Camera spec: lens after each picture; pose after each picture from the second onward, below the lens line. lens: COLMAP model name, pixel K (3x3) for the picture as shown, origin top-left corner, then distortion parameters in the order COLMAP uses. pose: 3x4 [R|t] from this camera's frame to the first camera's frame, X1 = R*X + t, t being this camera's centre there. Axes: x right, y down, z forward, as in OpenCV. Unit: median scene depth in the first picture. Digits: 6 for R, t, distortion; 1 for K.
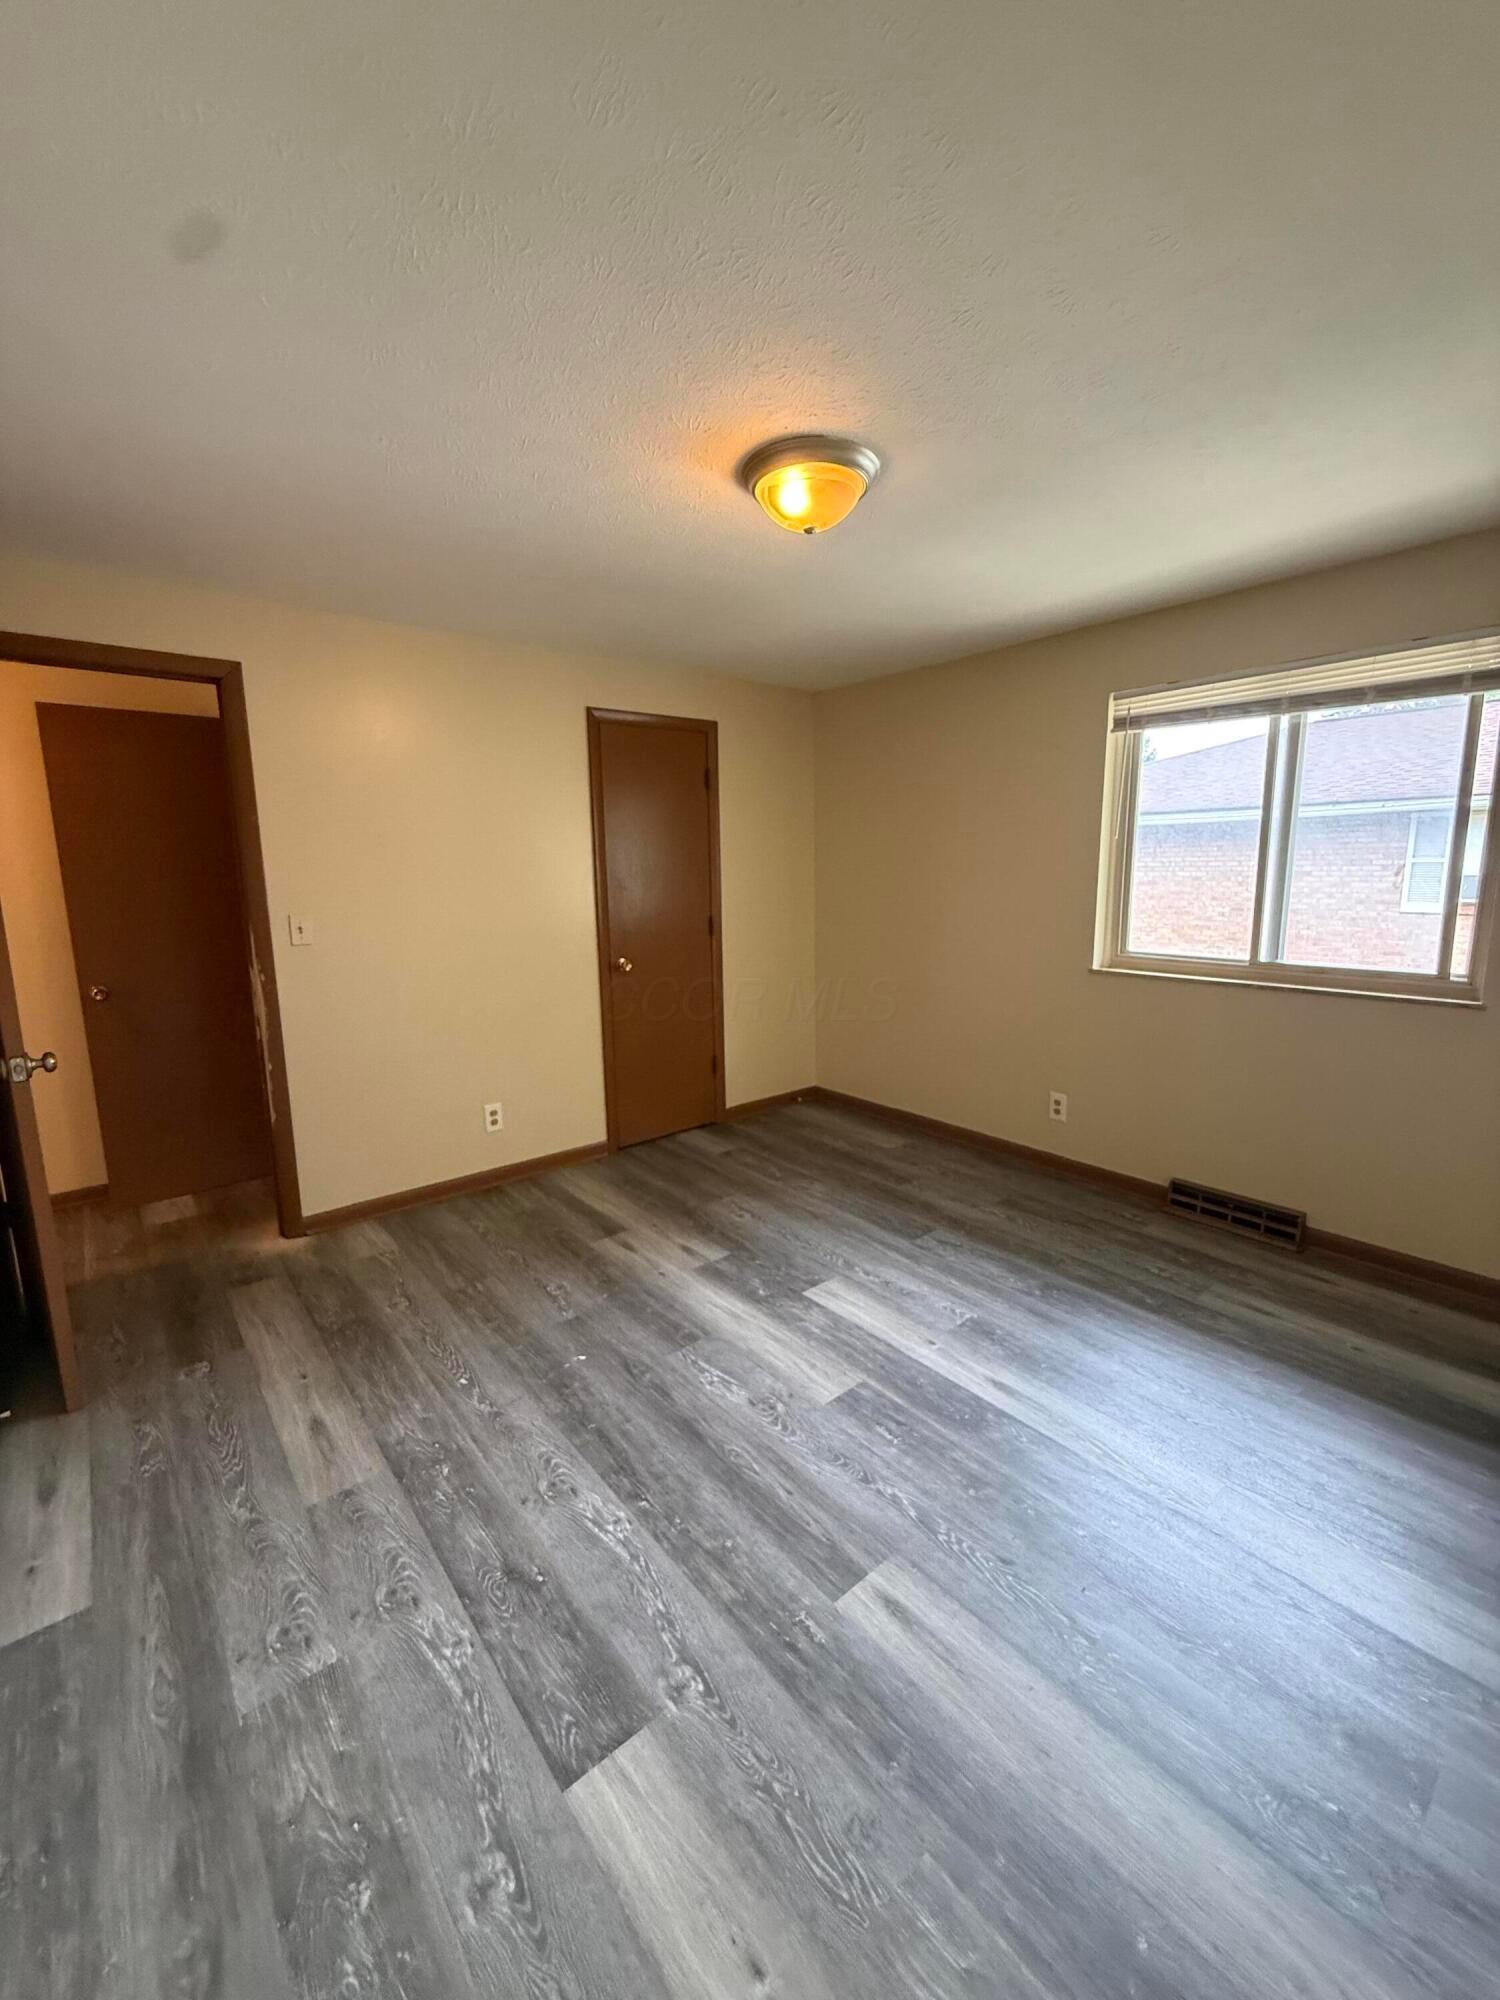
lens RADIAL K [[779.7, 0, 740.7], [0, 779.7, 1002.5], [0, 0, 1]] dist [0.005574, 0.000379]
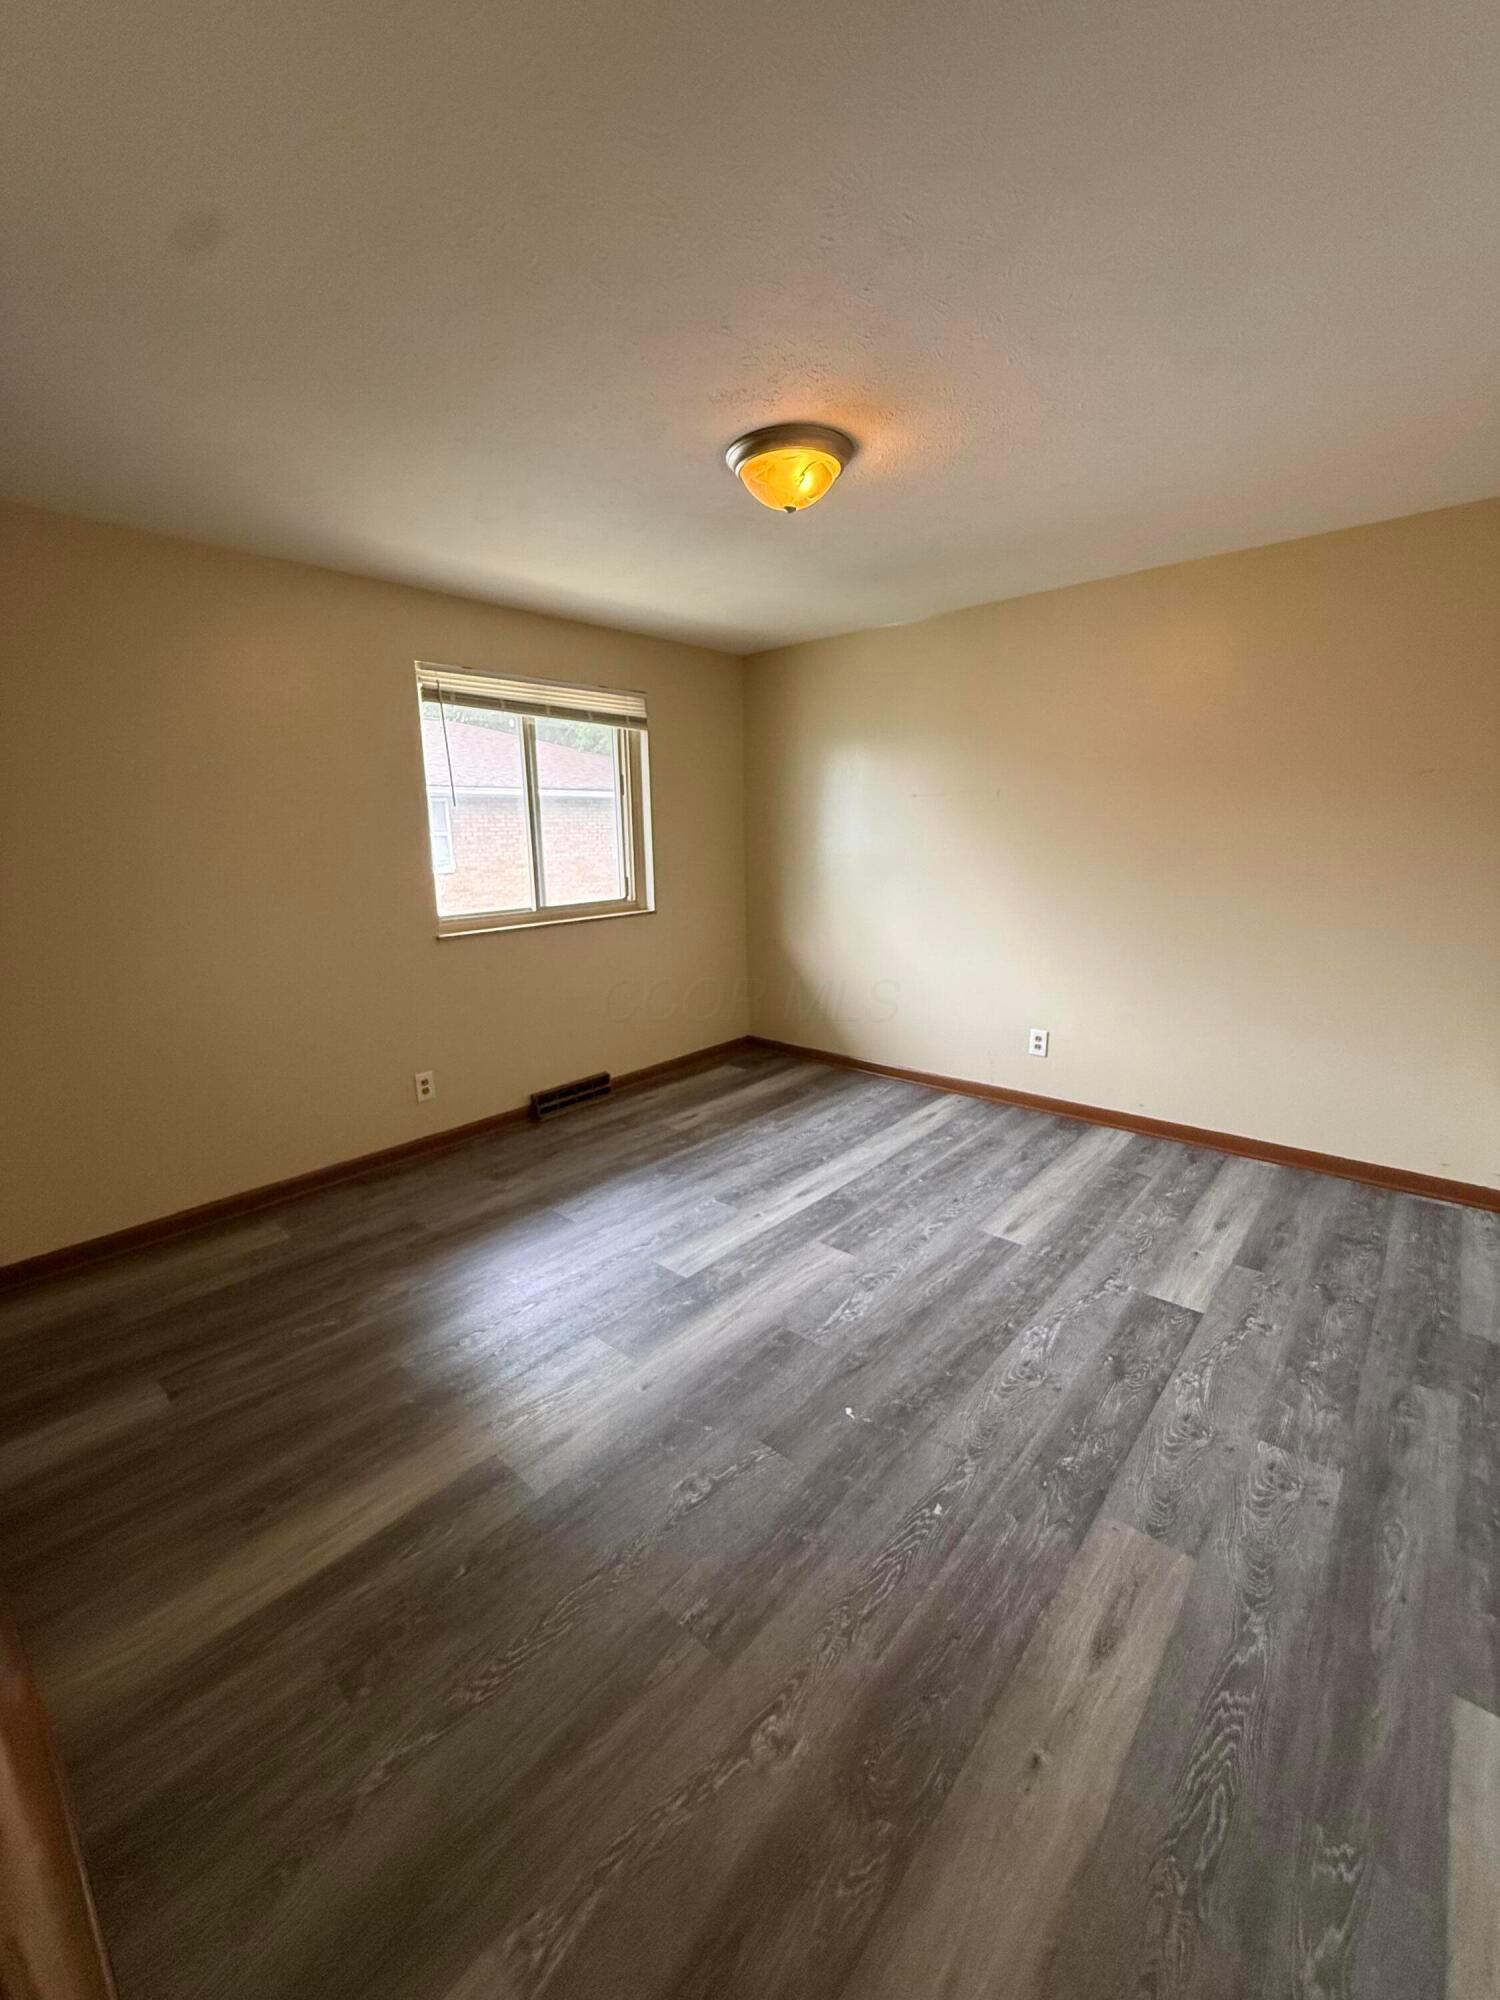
lens RADIAL K [[794.6, 0, 750.0], [0, 794.6, 1000.0], [0, 0, 1]] dist [0.006504, -0.000228]
pose [[-0.144534, -0.196777, 0.969736, -1.069794], [0.191840, 0.955859, 0.222554, -0.200860], [-0.970725, 0.218201, -0.100404, 1.262022]]
